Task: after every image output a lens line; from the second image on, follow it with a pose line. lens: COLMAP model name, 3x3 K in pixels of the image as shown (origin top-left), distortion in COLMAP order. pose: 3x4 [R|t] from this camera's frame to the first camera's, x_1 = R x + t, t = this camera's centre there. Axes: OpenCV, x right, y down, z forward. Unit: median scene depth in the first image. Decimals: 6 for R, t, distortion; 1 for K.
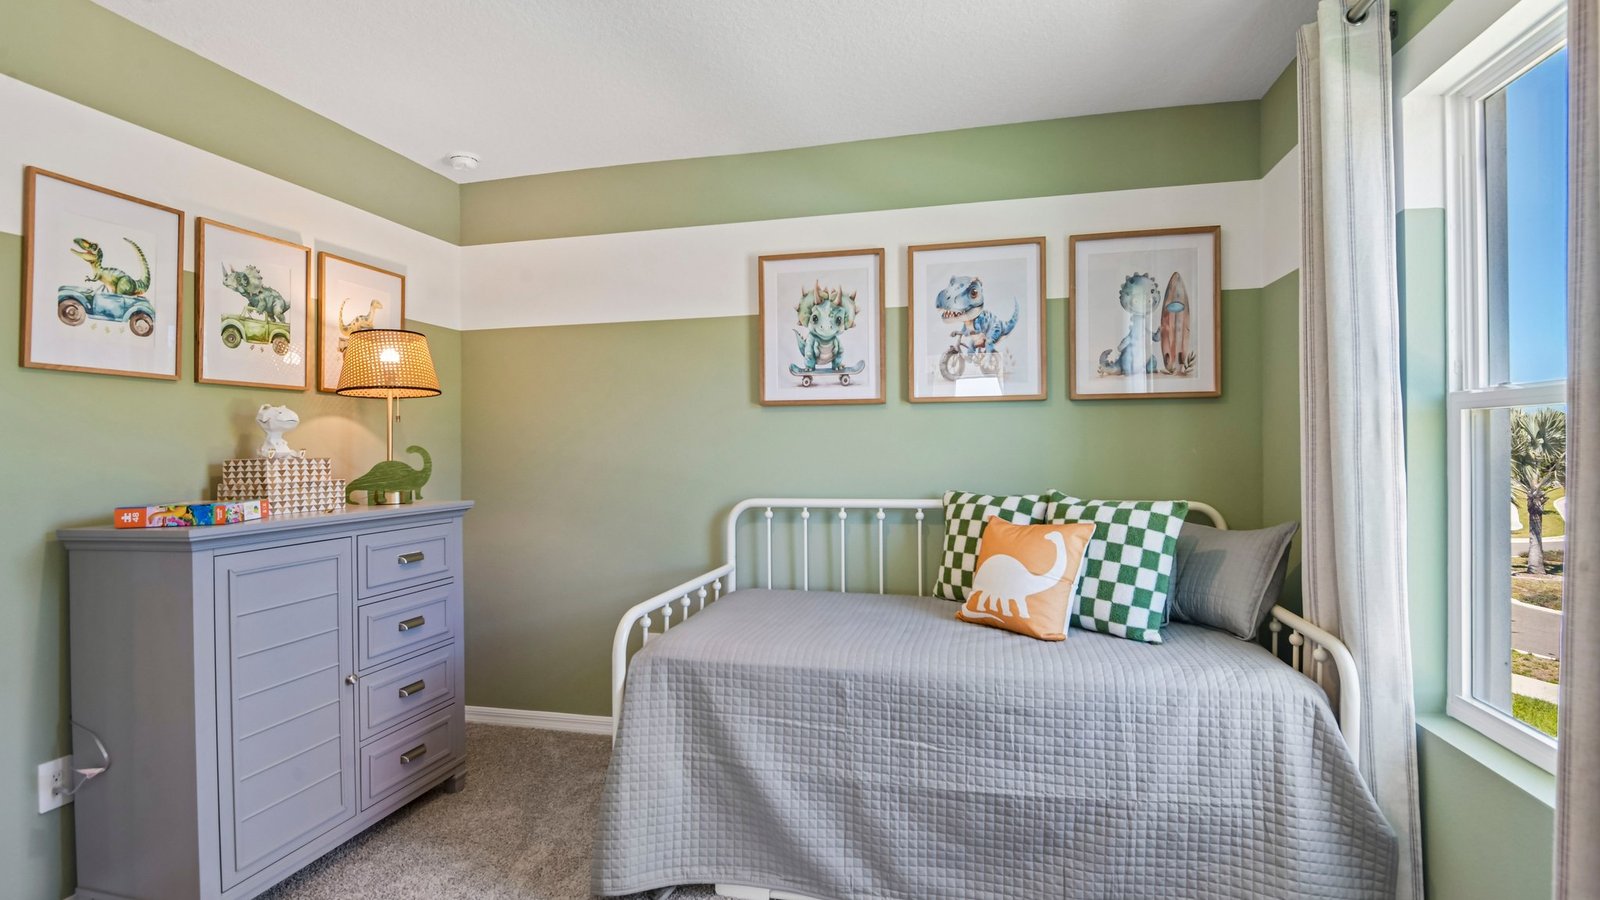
lens RADIAL K [[746.2, 0, 791.6], [0, 746.2, 447.2], [0, 0, 1]] dist [-0.024658, -0.011381]
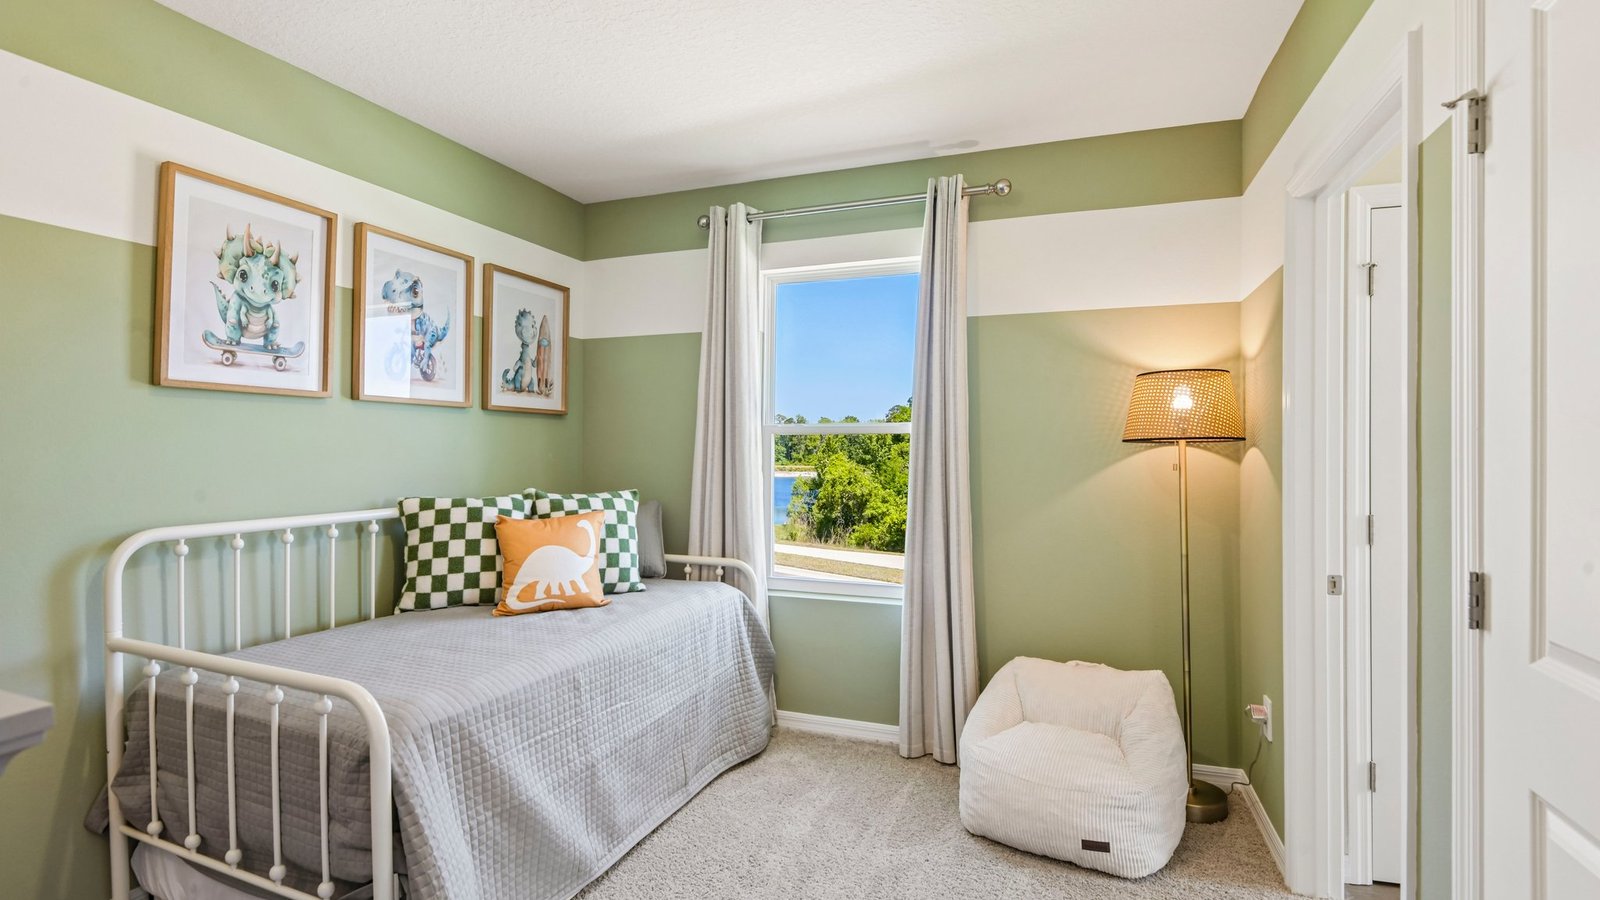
lens RADIAL K [[746.2, 0, 787.2], [0, 746.2, 447.2], [0, 0, 1]] dist [-0.024658, -0.011381]
pose [[0.125560, 0.013193, 0.991998, -0.675271], [-0.000424, 0.999912, -0.013245, 0.007165], [-0.992086, 0.001243, 0.125554, 0.416208]]
